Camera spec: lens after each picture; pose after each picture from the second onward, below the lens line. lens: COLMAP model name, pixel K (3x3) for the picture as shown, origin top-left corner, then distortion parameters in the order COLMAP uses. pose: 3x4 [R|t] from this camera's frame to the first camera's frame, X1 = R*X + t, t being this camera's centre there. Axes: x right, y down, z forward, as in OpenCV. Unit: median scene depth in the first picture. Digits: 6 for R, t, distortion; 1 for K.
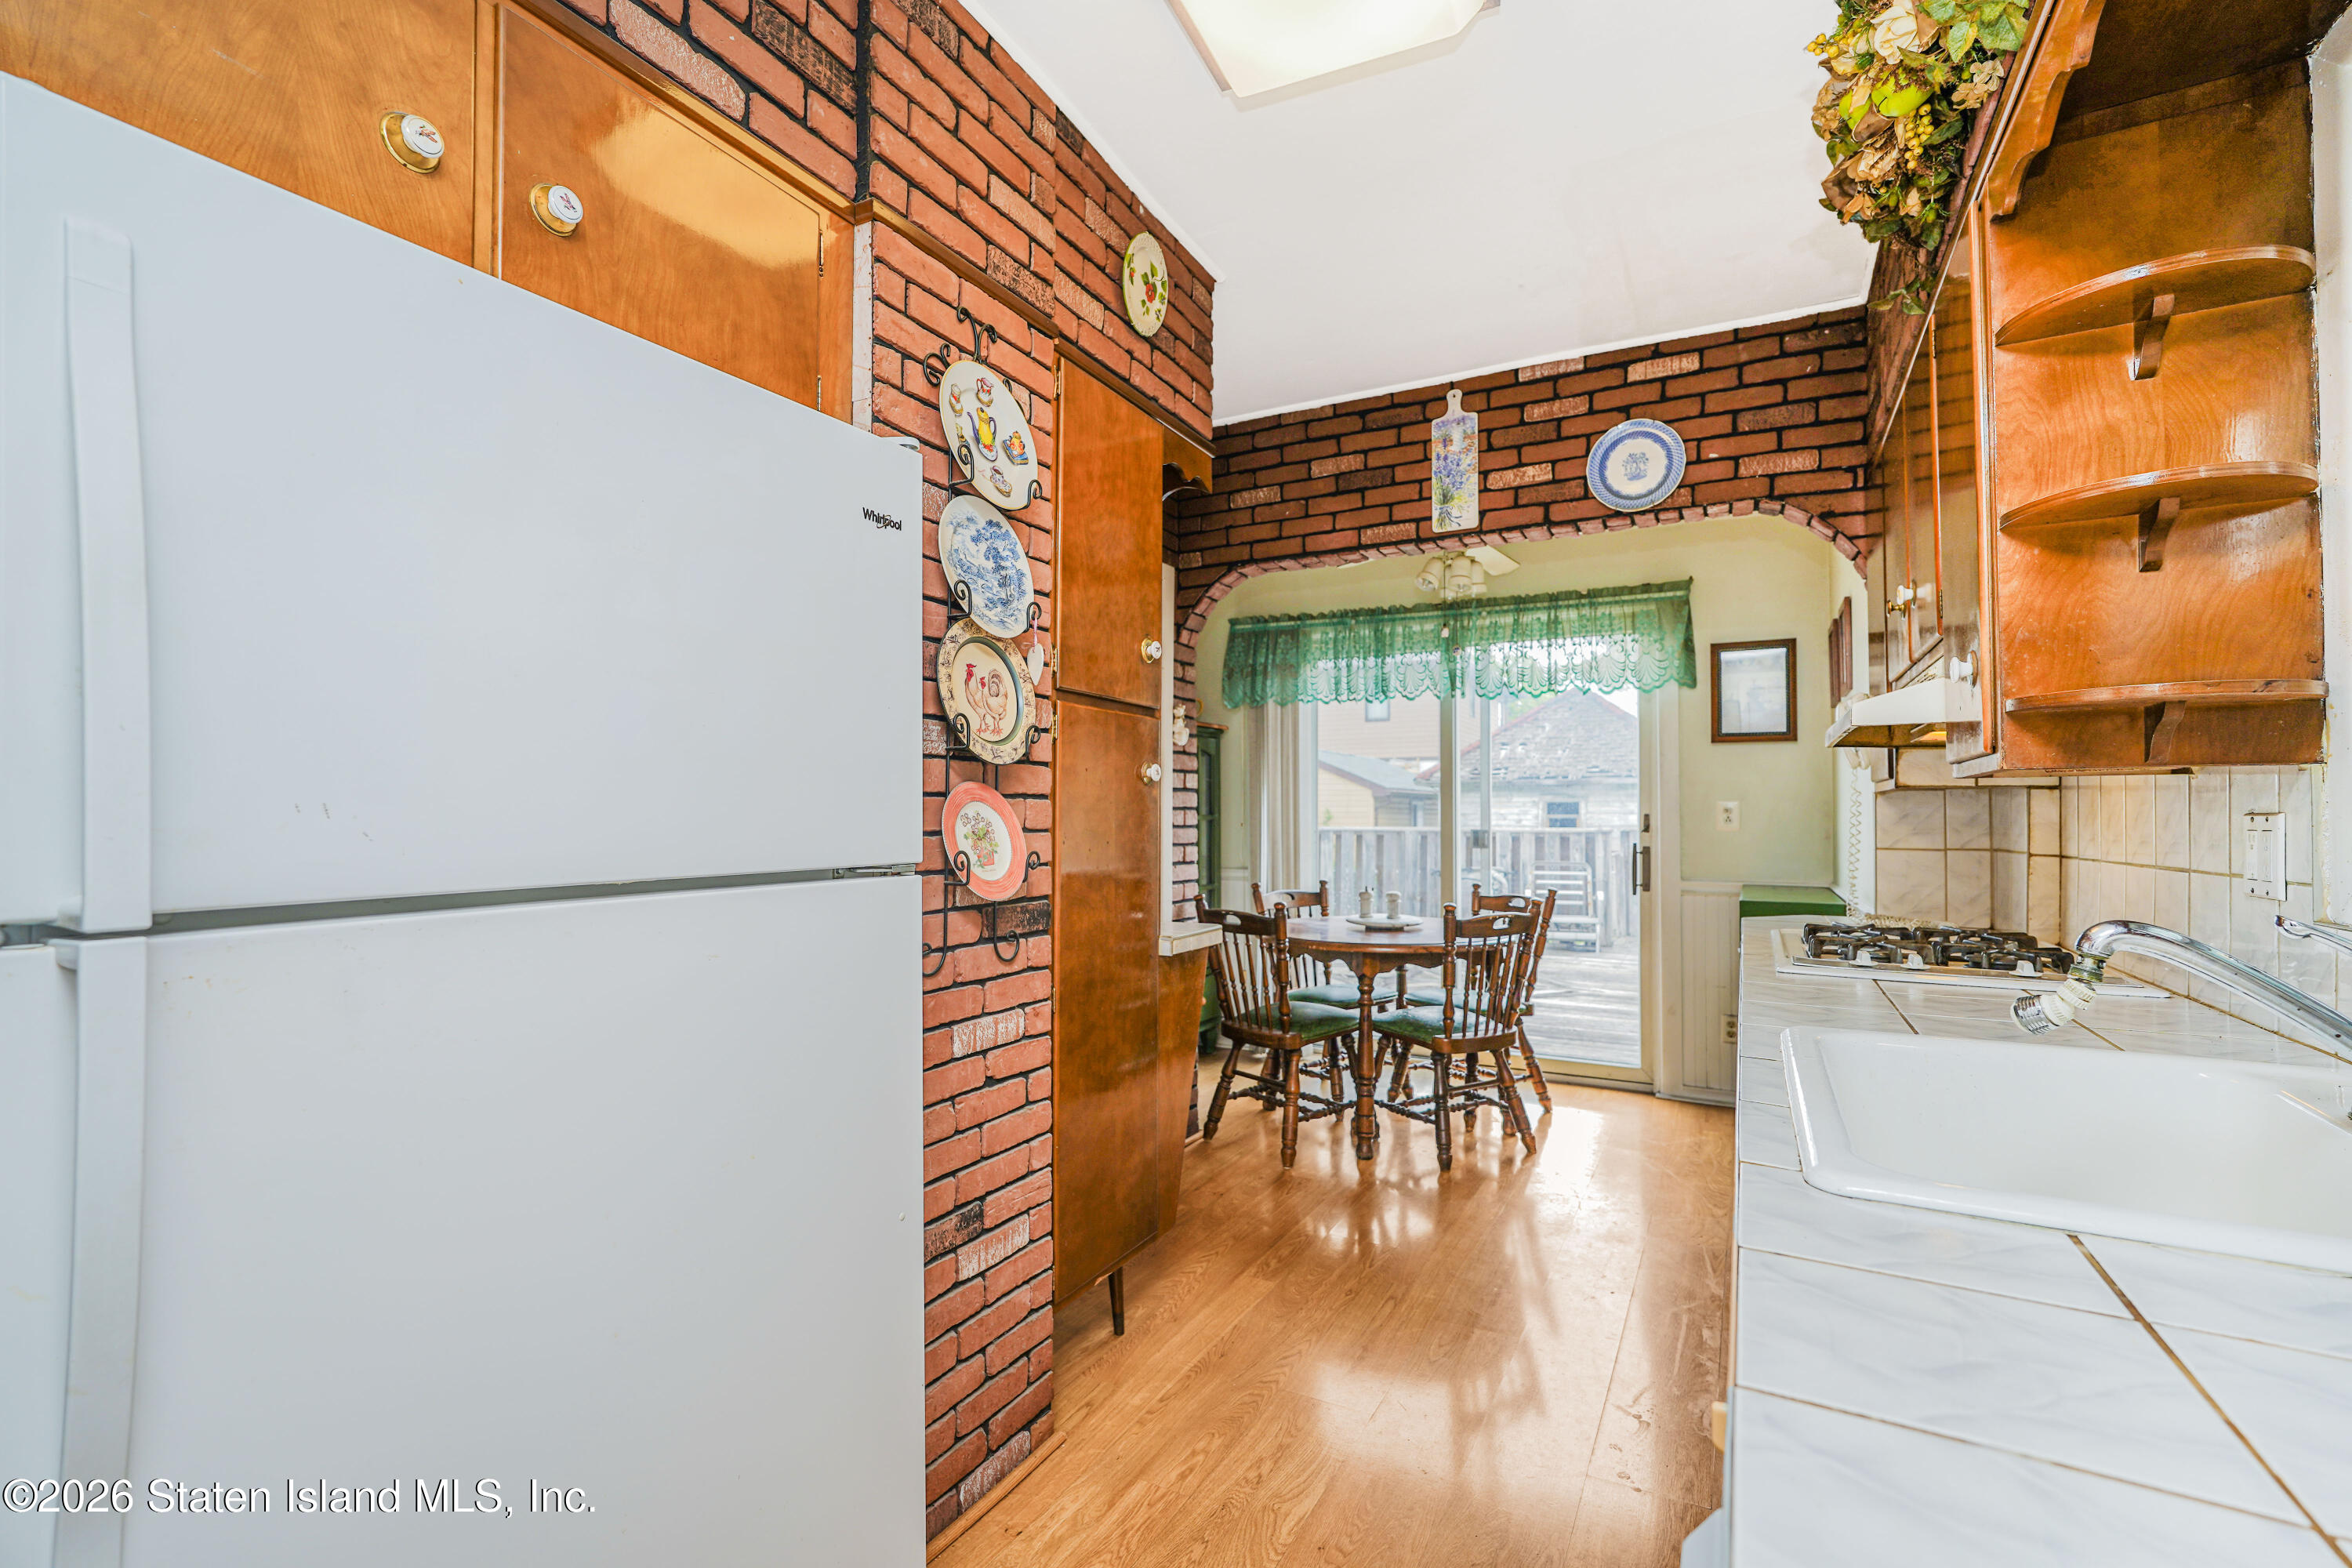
lens RADIAL K [[1037.8, 0, 1173.9], [0, 1037.8, 788.2], [0, 0, 1]] dist [-0.012609, 0.006465]
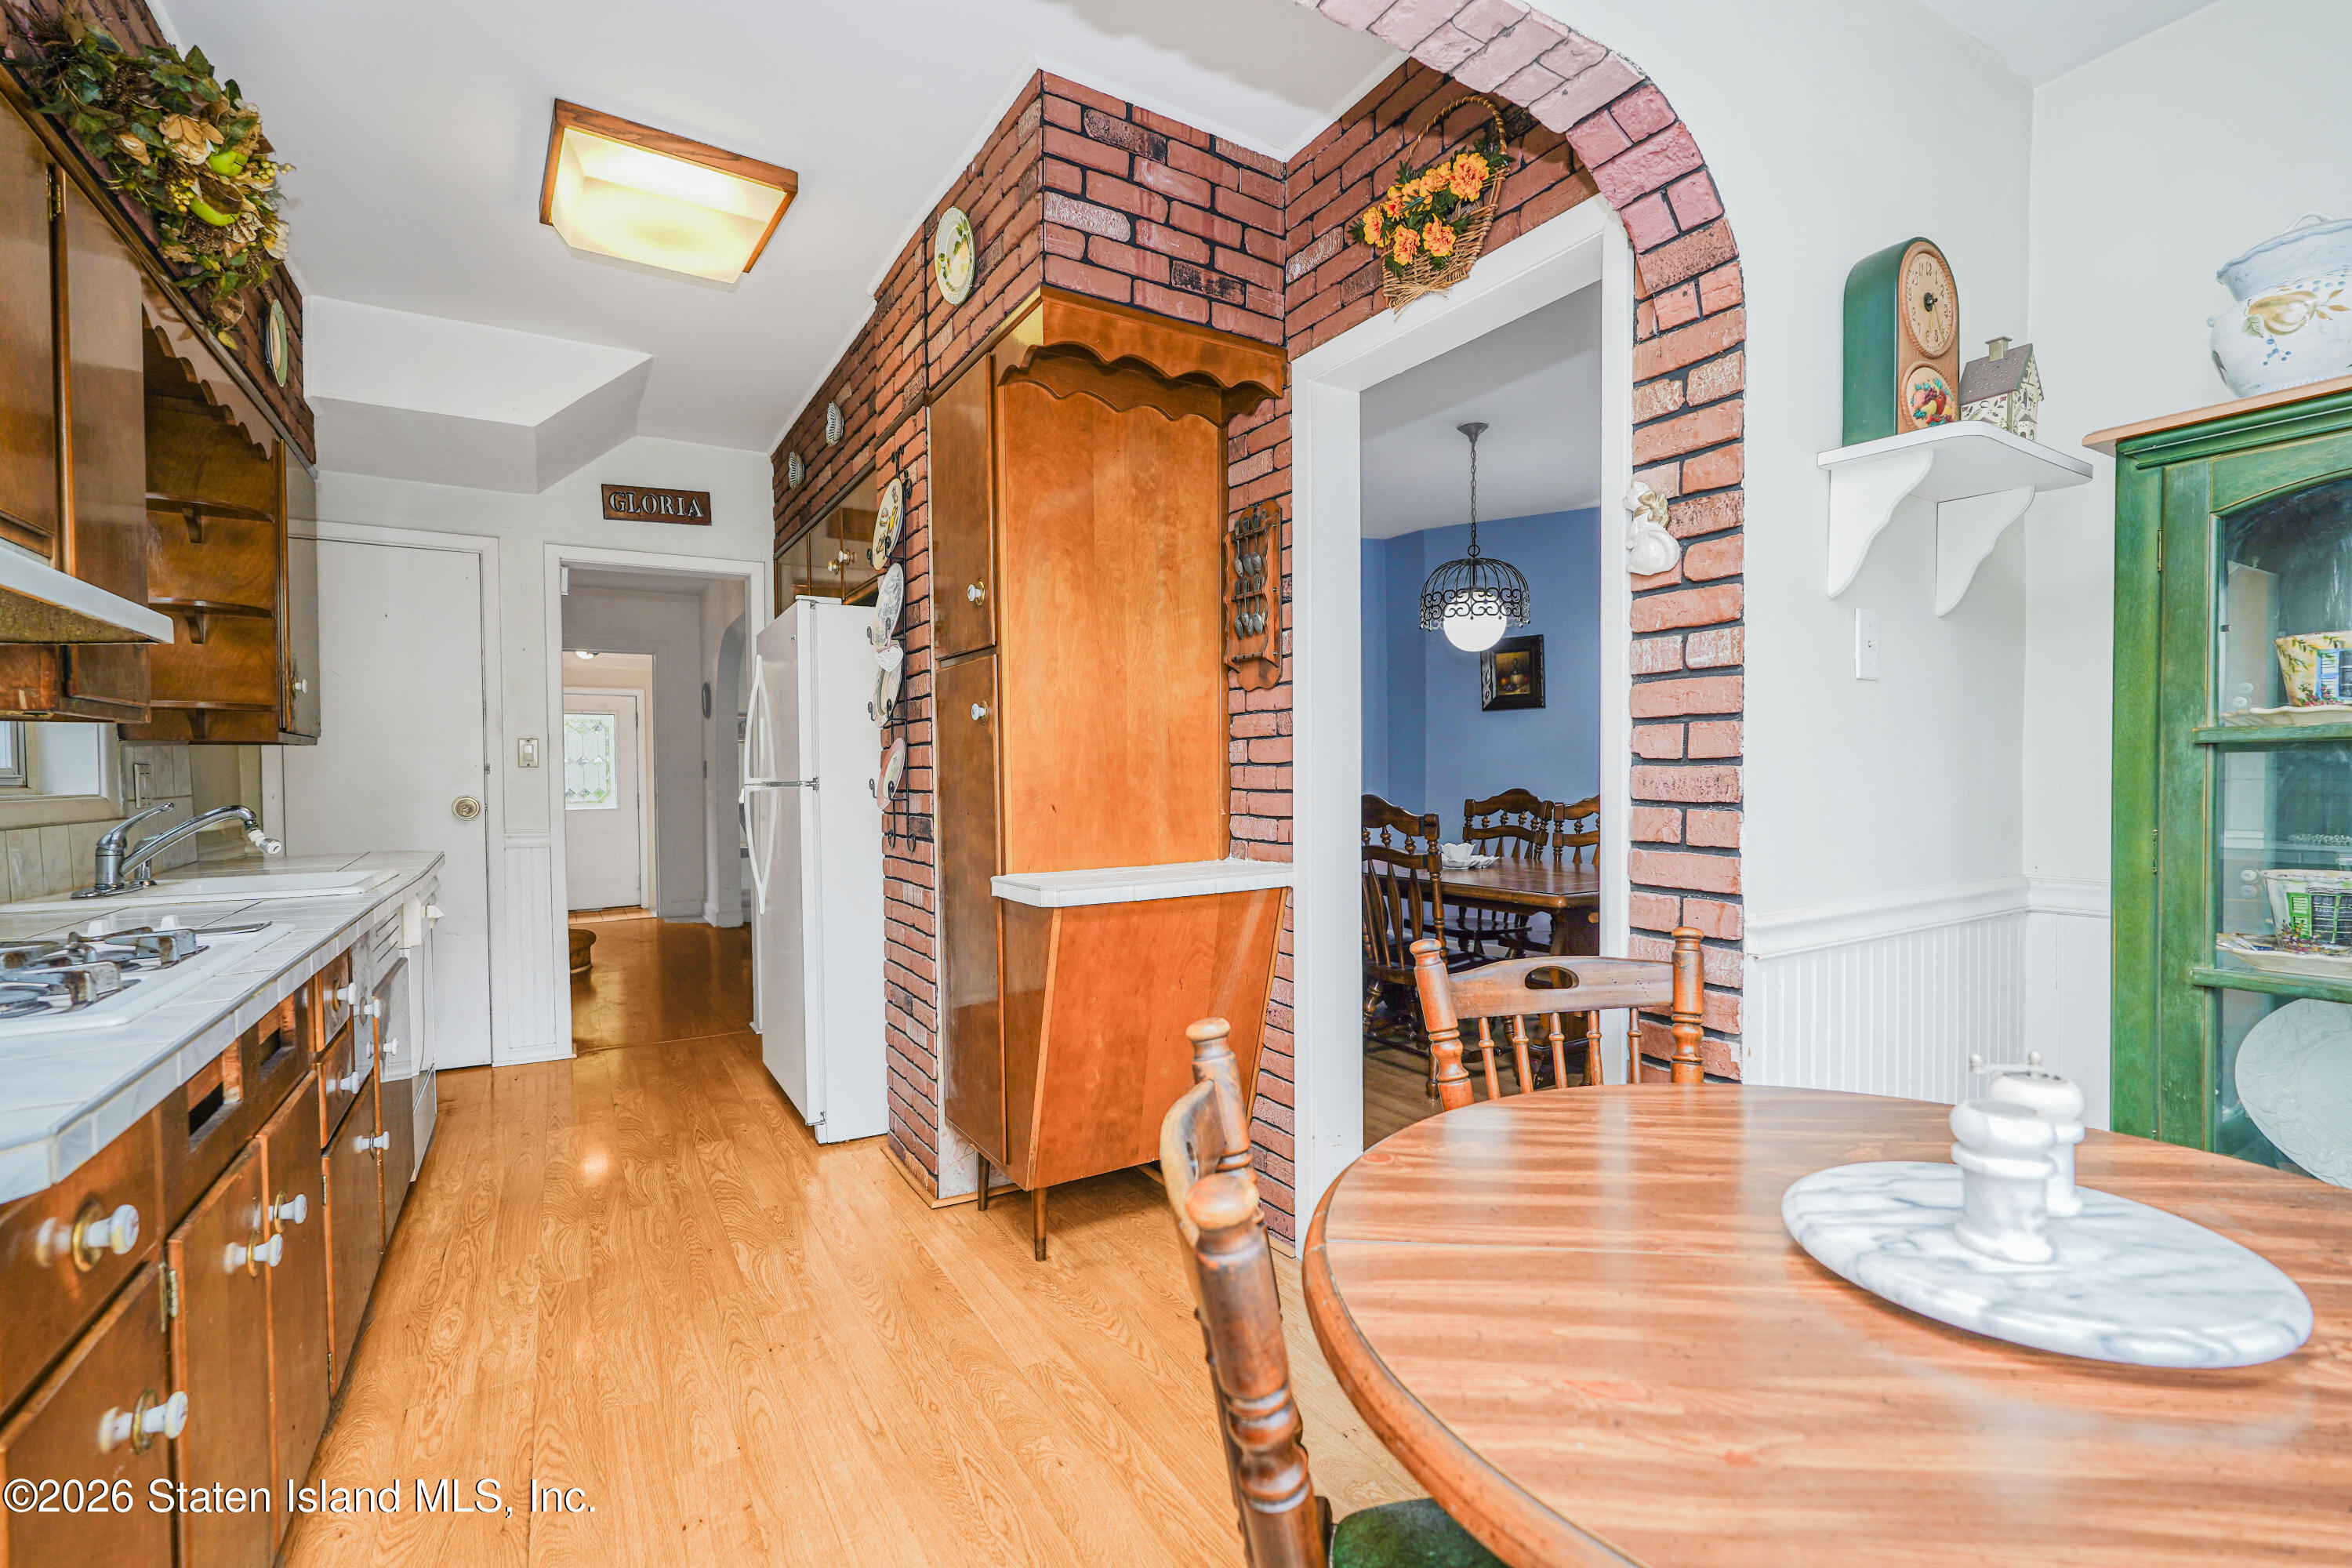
lens RADIAL K [[1037.8, 0, 1167.0], [0, 1037.8, 790.6], [0, 0, 1]] dist [-0.012609, 0.006465]
pose [[-0.504713, 0.017271, -0.863115, 0.530559], [0.026859, 0.999630, 0.004297, 0.046348], [0.862869, -0.021013, -0.504990, 1.146845]]
